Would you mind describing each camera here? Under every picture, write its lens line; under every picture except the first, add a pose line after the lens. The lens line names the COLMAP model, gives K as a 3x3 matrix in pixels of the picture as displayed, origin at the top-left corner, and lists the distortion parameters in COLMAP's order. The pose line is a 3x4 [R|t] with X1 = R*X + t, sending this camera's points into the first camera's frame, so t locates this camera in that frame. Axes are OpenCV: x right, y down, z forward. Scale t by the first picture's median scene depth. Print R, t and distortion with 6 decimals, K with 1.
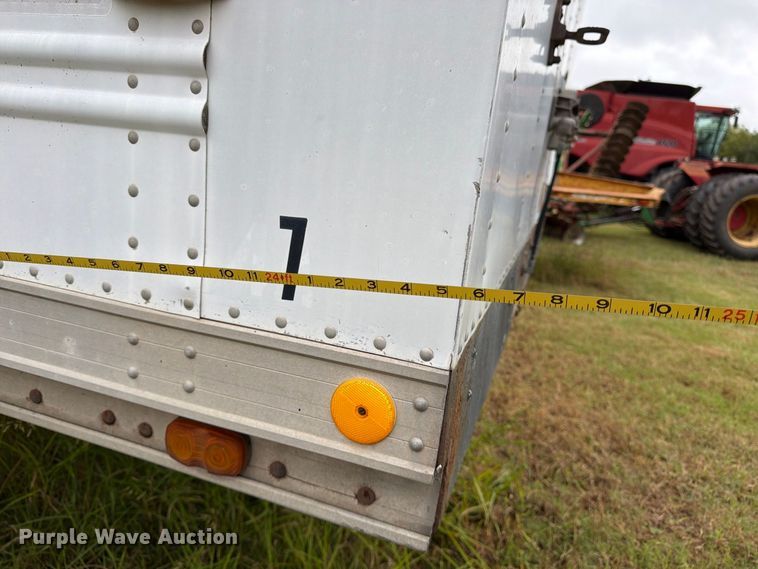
lens RADIAL K [[553.3, 0, 406.3], [0, 553.3, 283.6], [0, 0, 1]] dist [0.062974, -0.102526]
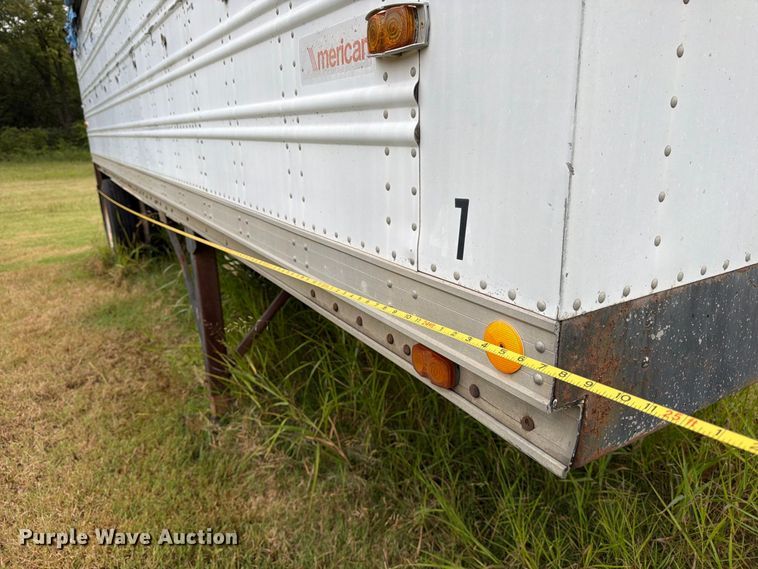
lens RADIAL K [[535.1, 0, 373.9], [0, 535.1, 288.0], [0, 0, 1]] dist [0.105888, -0.153282]
pose [[0.742114, 0.071116, -0.666490, 0.506018], [-0.048156, 0.997443, 0.052809, 0.038274], [0.668542, -0.007095, 0.743641, -0.132884]]
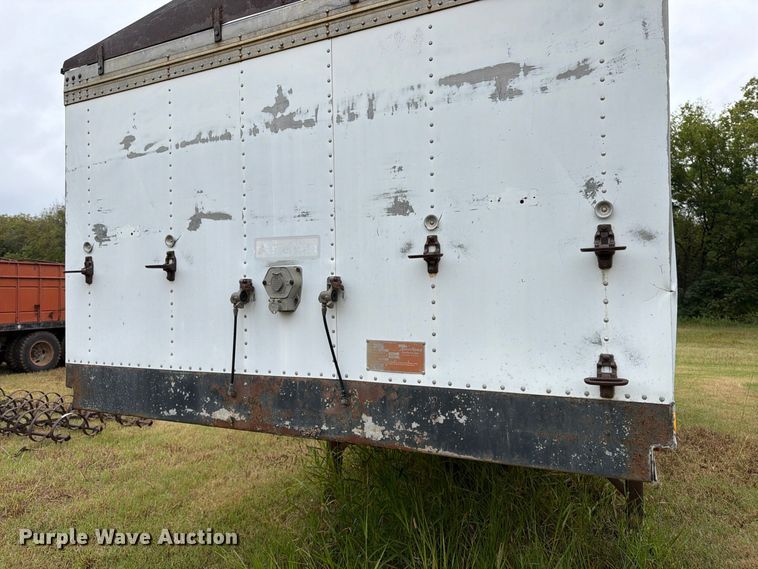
lens RADIAL K [[535.1, 0, 373.9], [0, 535.1, 288.0], [0, 0, 1]] dist [0.105888, -0.153282]
pose [[-0.139823, -0.120425, -0.982826, 4.334030], [-0.233420, 0.968612, -0.085475, -0.697139], [0.962270, 0.217460, -0.163544, 4.052048]]
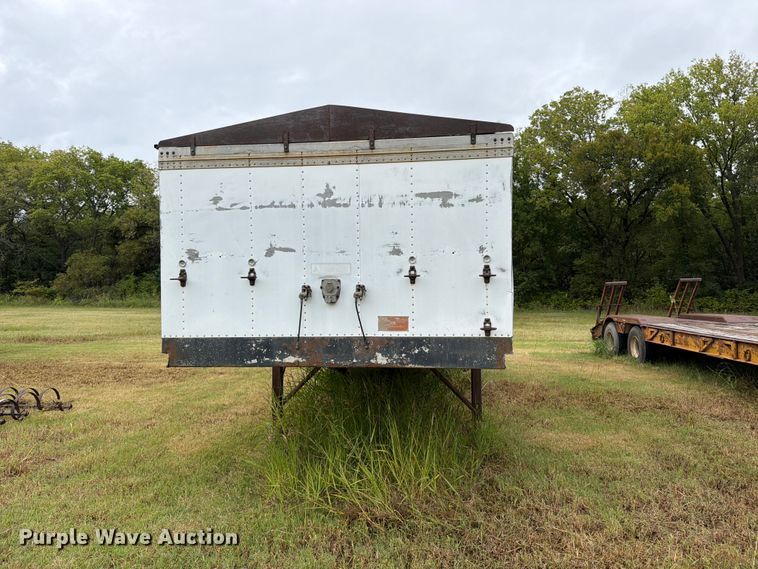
lens RADIAL K [[532.6, 0, 384.8], [0, 532.6, 289.6], [0, 0, 1]] dist [0.147497, -0.188792]
pose [[0.194907, -0.102633, -0.975437, 7.685194], [-0.195758, 0.970430, -0.141221, -0.039911], [0.961088, 0.218475, 0.169052, 2.383249]]
